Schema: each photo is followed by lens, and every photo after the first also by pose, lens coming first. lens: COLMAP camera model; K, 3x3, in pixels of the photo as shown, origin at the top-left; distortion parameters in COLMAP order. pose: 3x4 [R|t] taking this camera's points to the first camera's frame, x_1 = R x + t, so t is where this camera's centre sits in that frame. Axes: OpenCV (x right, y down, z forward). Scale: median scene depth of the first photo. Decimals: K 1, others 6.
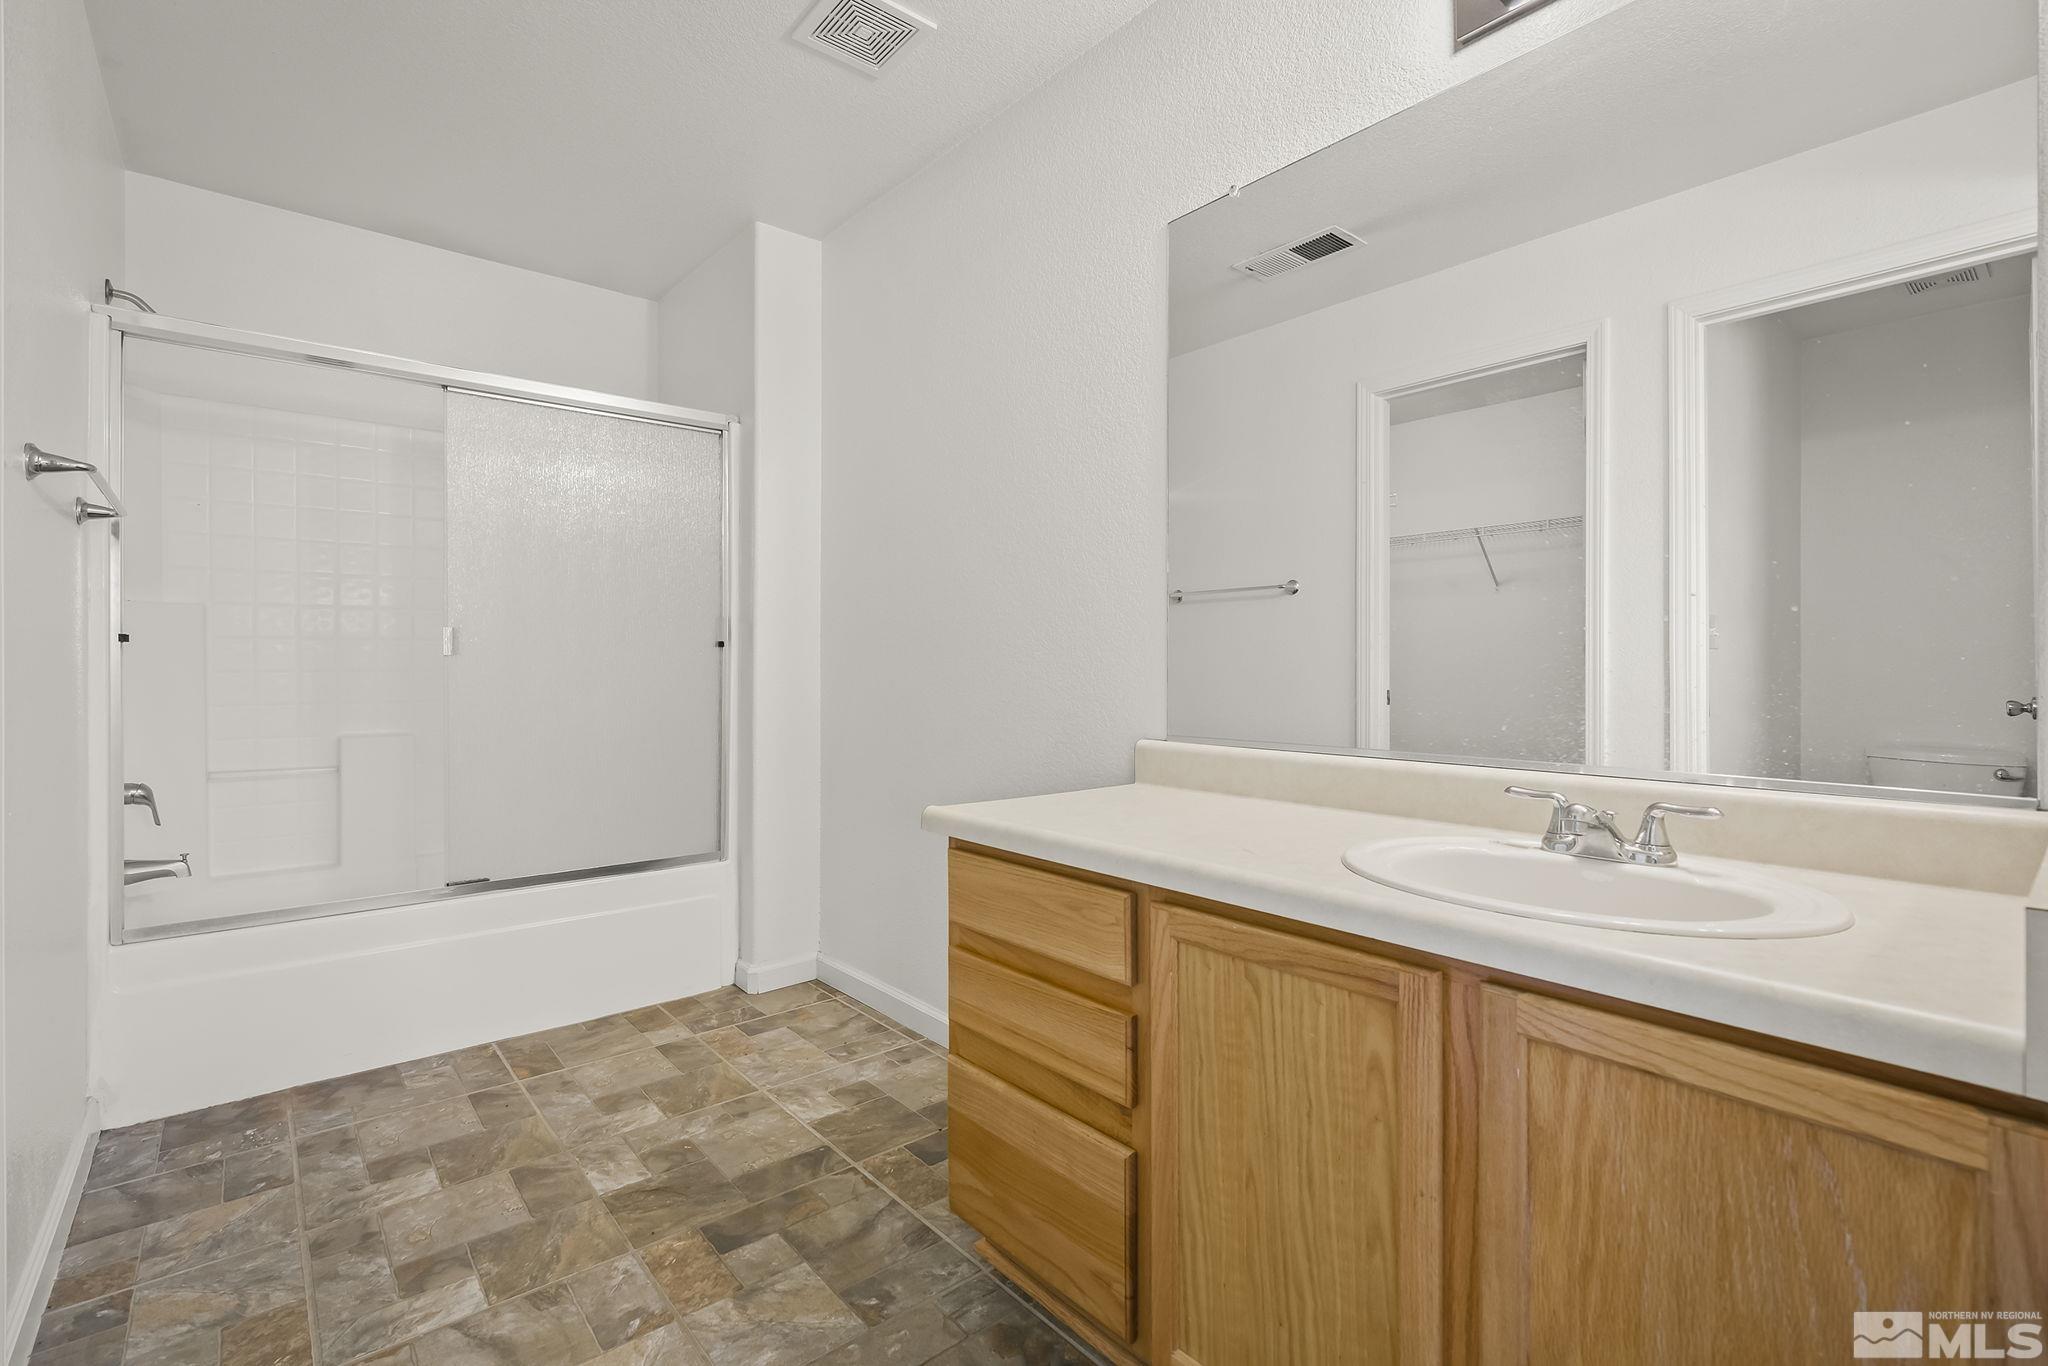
lens RADIAL K [[930.7, 0, 1028.3], [0, 930.7, 668.6], [0, 0, 1]] dist [-0.007837, -0.001214]
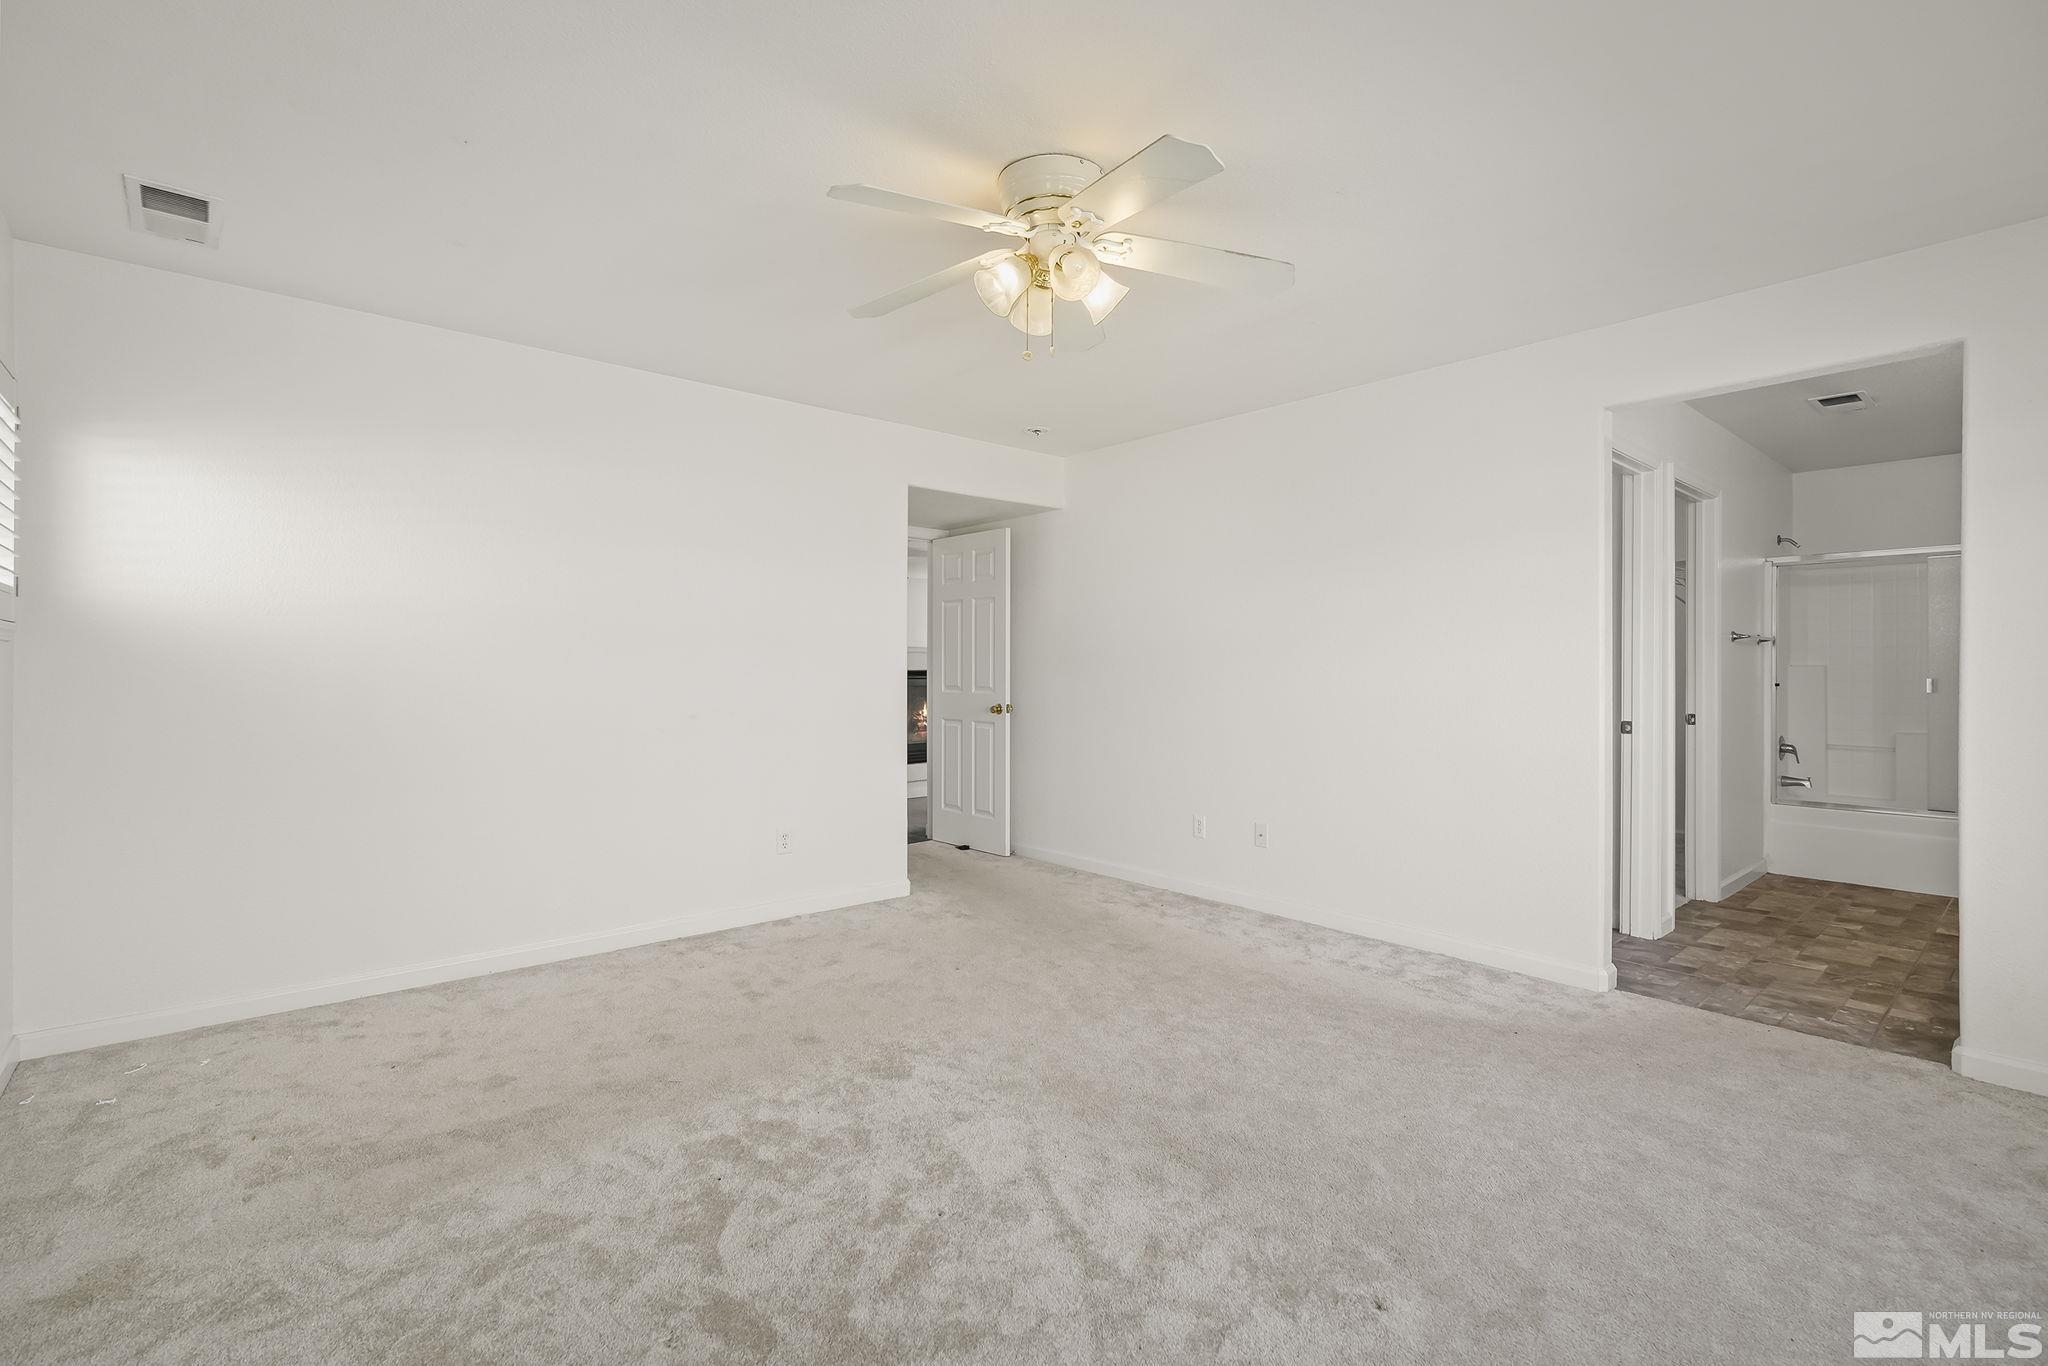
lens RADIAL K [[930.7, 0, 1027.8], [0, 930.7, 674.8], [0, 0, 1]] dist [-0.007837, -0.001214]
pose [[0.025674, 0.007195, -0.999644, 1.344661], [-0.009006, 0.999935, 0.006966, -0.052251], [0.999630, 0.008824, 0.025737, -1.006027]]
